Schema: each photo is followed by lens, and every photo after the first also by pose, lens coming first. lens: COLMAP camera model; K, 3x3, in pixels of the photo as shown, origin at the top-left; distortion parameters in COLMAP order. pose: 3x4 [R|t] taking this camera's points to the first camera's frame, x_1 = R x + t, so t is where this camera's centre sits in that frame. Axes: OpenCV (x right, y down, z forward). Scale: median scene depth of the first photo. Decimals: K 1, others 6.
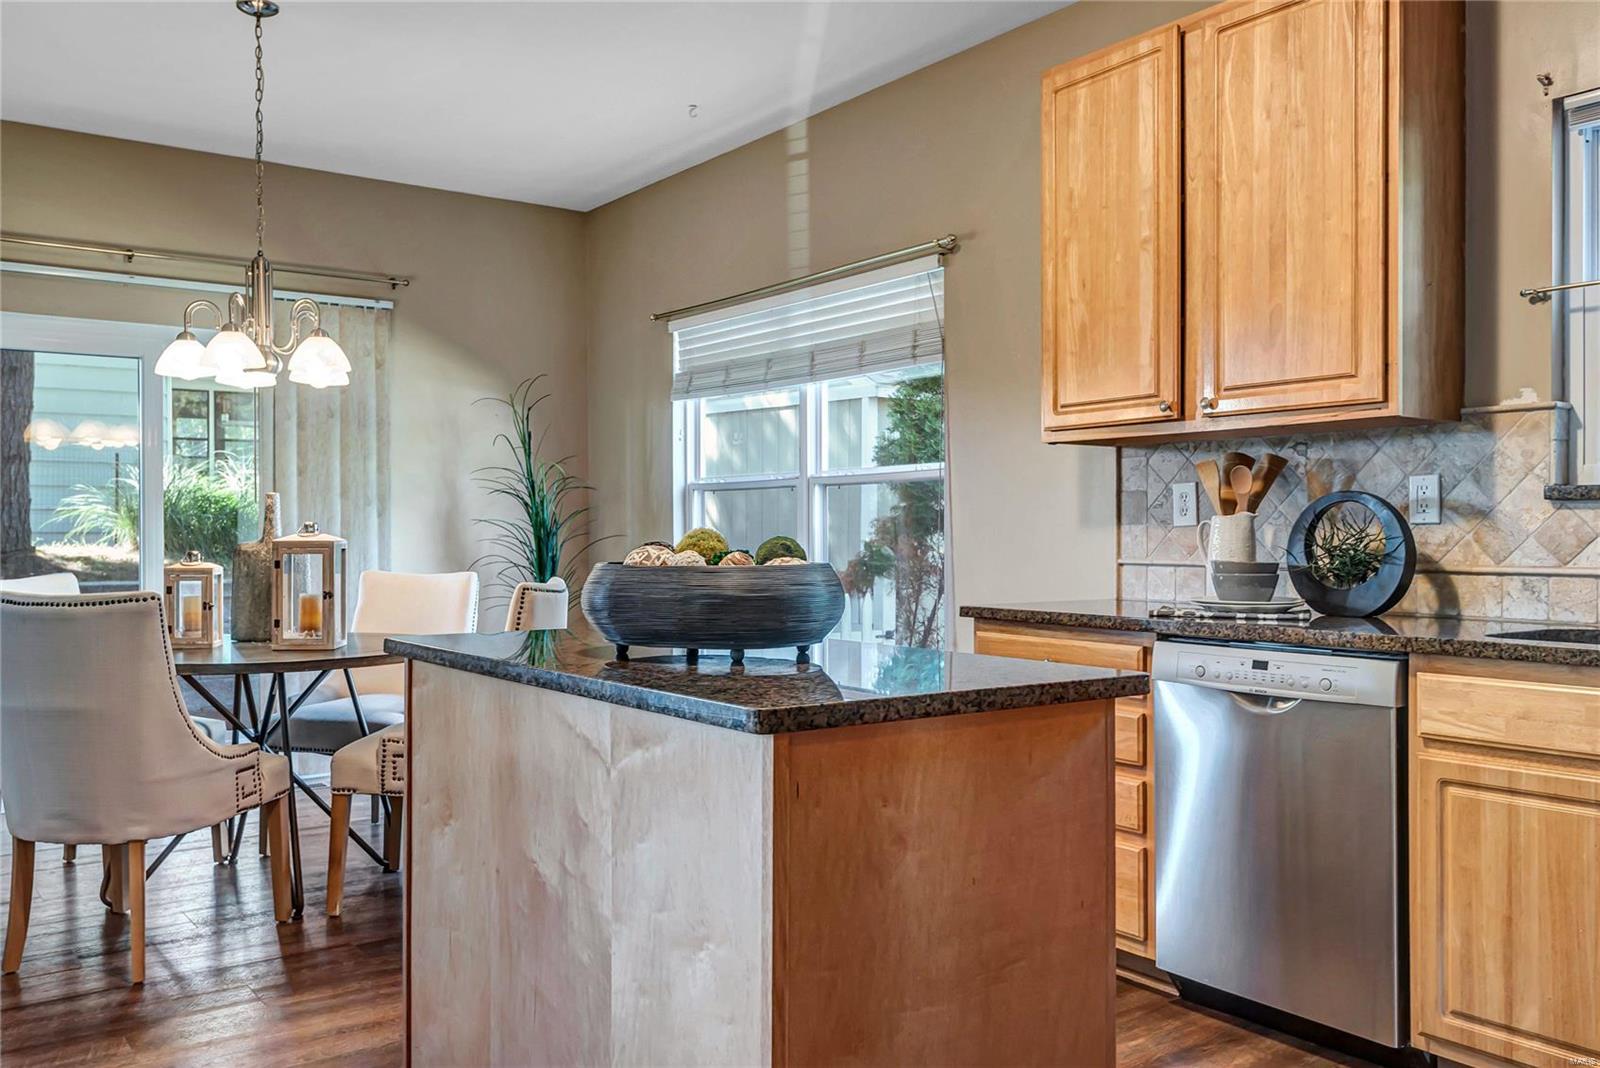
lens RADIAL K [[1339.8, 0, 797.9], [0, 1339.8, 536.1], [0, 0, 1]] dist [0.017030, 0.005990]
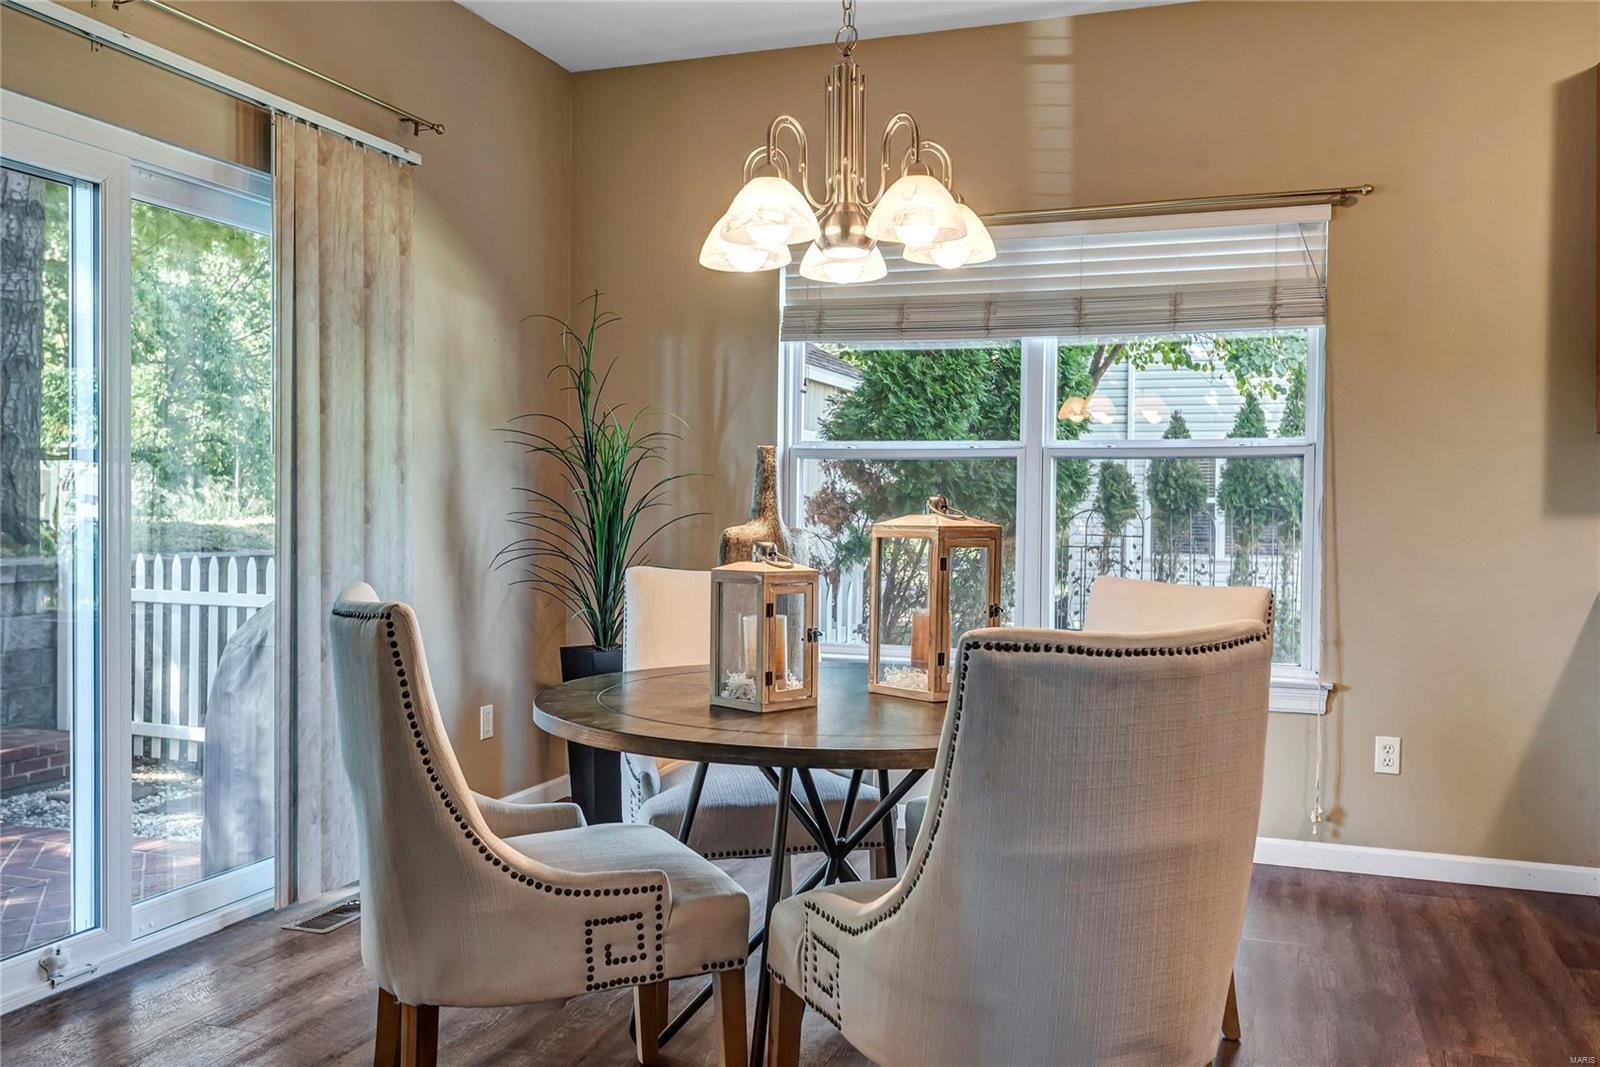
lens RADIAL K [[1339.8, 0, 794.5], [0, 1339.8, 523.6], [0, 0, 1]] dist [0.017030, 0.005990]
pose [[0.821370, 0.006531, 0.570358, -0.598504], [-0.010329, 0.999941, 0.003424, 0.000857], [-0.570302, -0.008703, 0.821389, 0.410370]]
